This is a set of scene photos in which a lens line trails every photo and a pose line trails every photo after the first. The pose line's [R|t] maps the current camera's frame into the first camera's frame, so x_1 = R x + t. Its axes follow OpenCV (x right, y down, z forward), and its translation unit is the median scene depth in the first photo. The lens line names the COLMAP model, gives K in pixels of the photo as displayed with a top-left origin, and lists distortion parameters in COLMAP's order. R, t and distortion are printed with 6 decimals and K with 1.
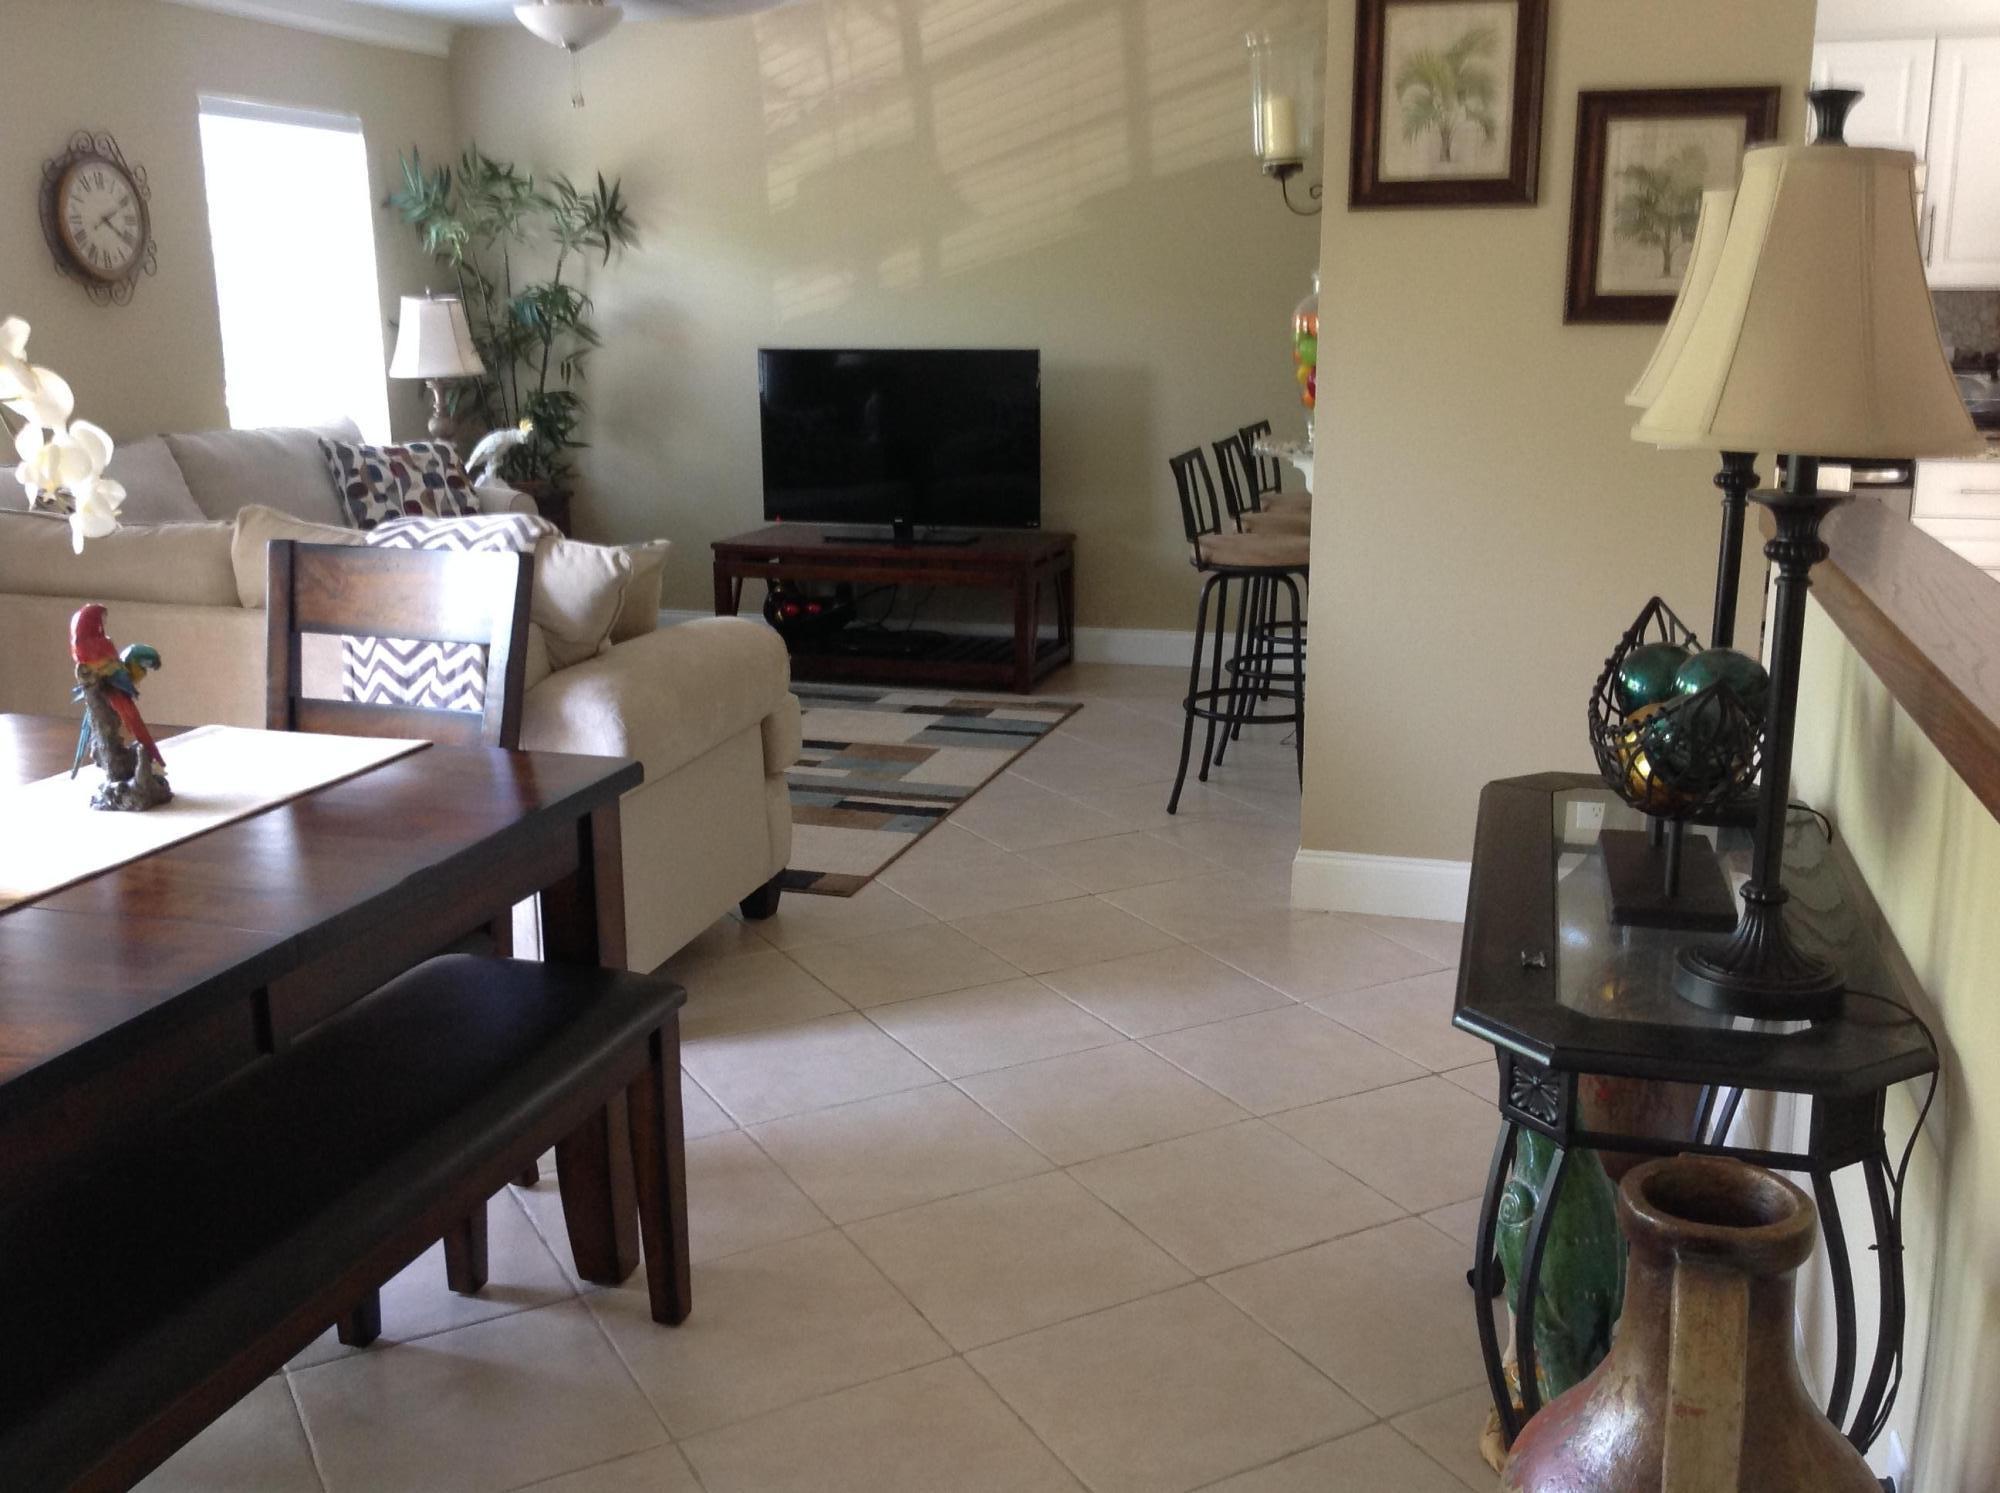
lens RADIAL K [[1877.1, 0, 1000.0], [0, 1877.1, 746.5], [0, 0, 1]] dist [0.132036, -0.281455]
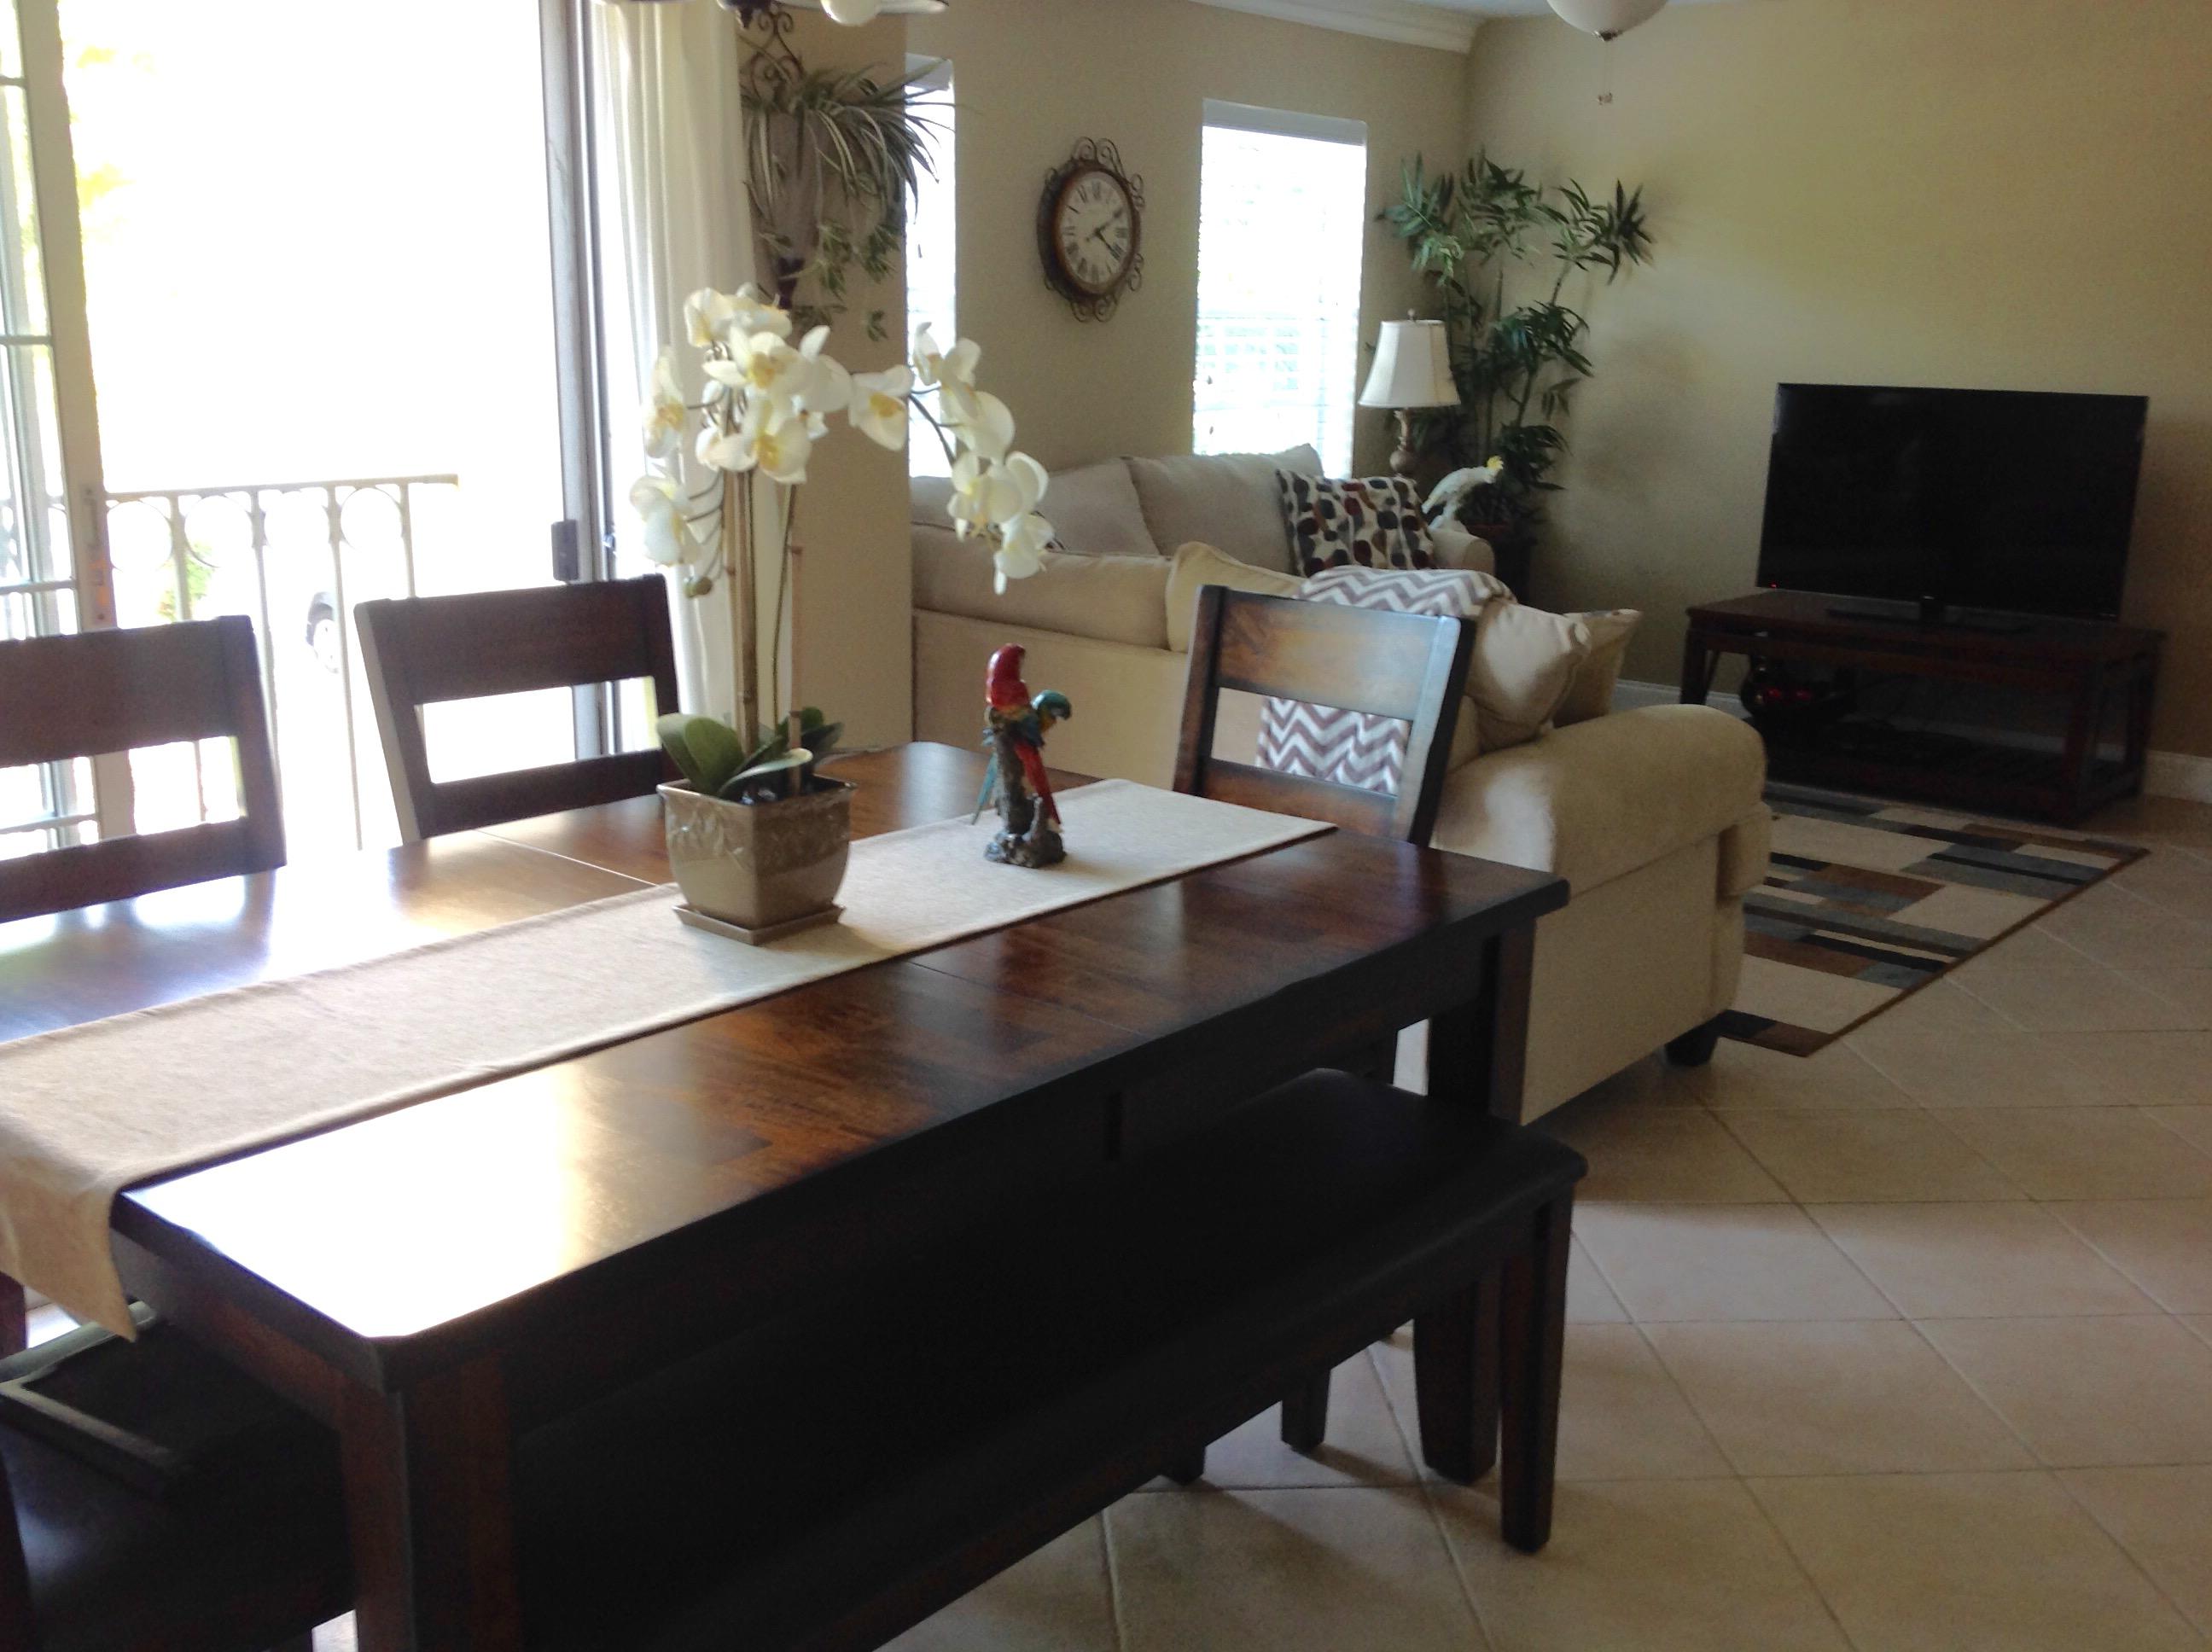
lens RADIAL K [[2033.2, 0, 1106.0], [0, 2033.2, 826.0], [0, 0, 1]] dist [0.143785, -0.356939]
pose [[0.907845, 0.124900, -0.400271, -0.008066], [-0.120867, 0.992037, 0.035418, -0.012556], [0.401507, 0.016225, 0.915712, 0.043399]]
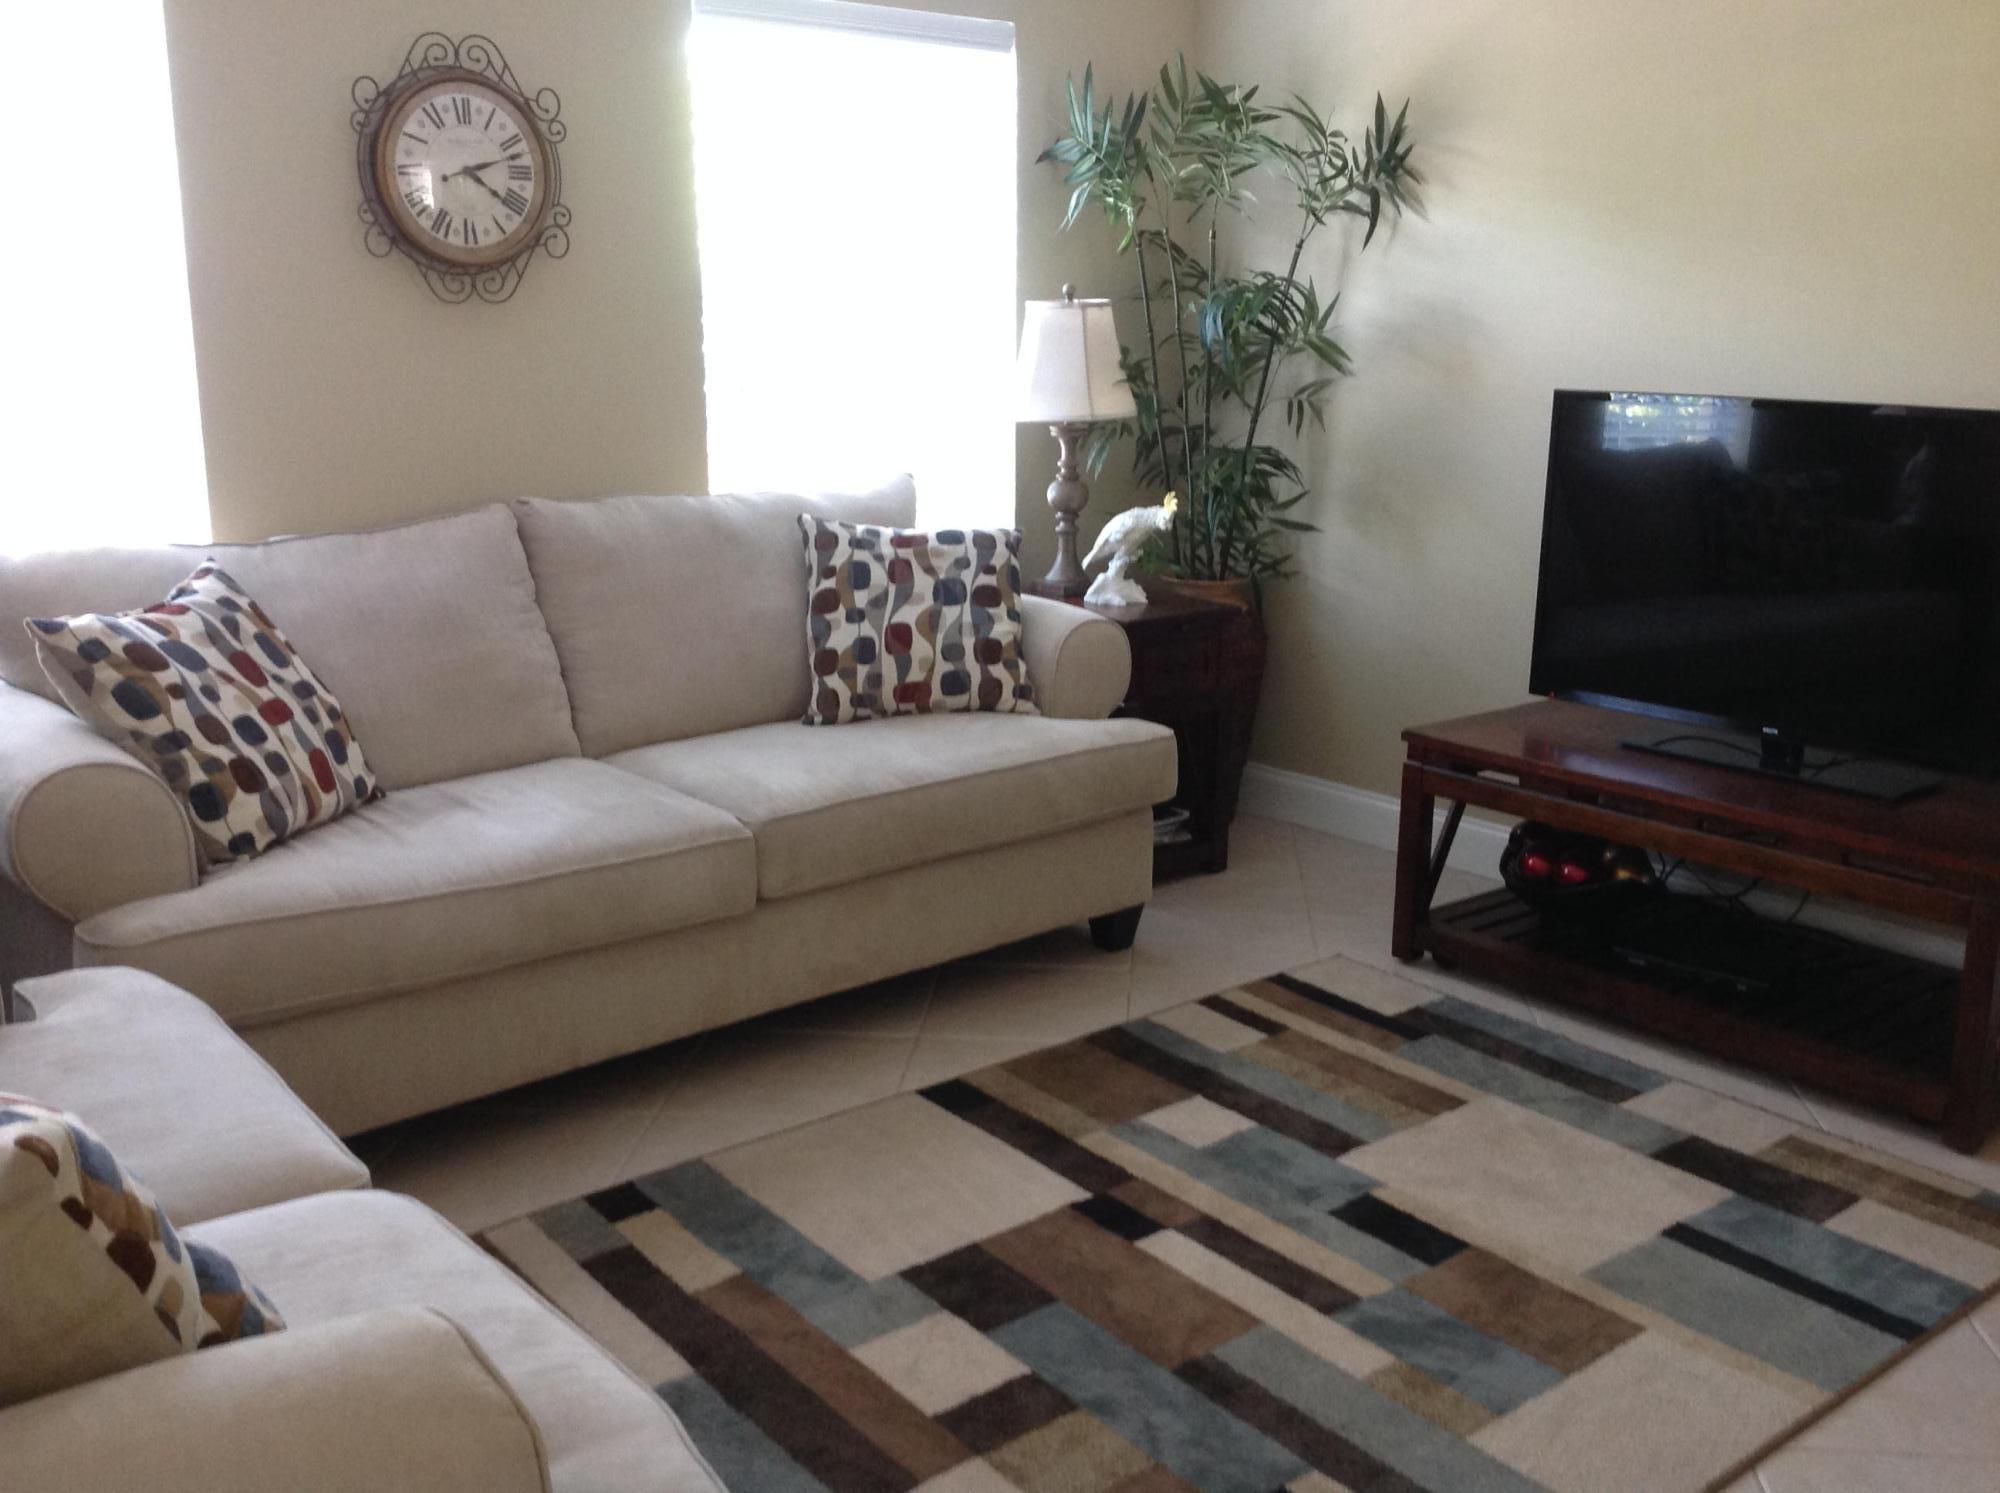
lens RADIAL K [[1877.1, 0, 1000.0], [0, 1877.1, 746.5], [0, 0, 1]] dist [0.132036, -0.281455]
pose [[0.829406, 0.139792, -0.540873, 0.059746], [-0.138683, 0.989401, 0.043051, -0.124446], [0.541158, 0.039303, 0.840002, 0.514384]]
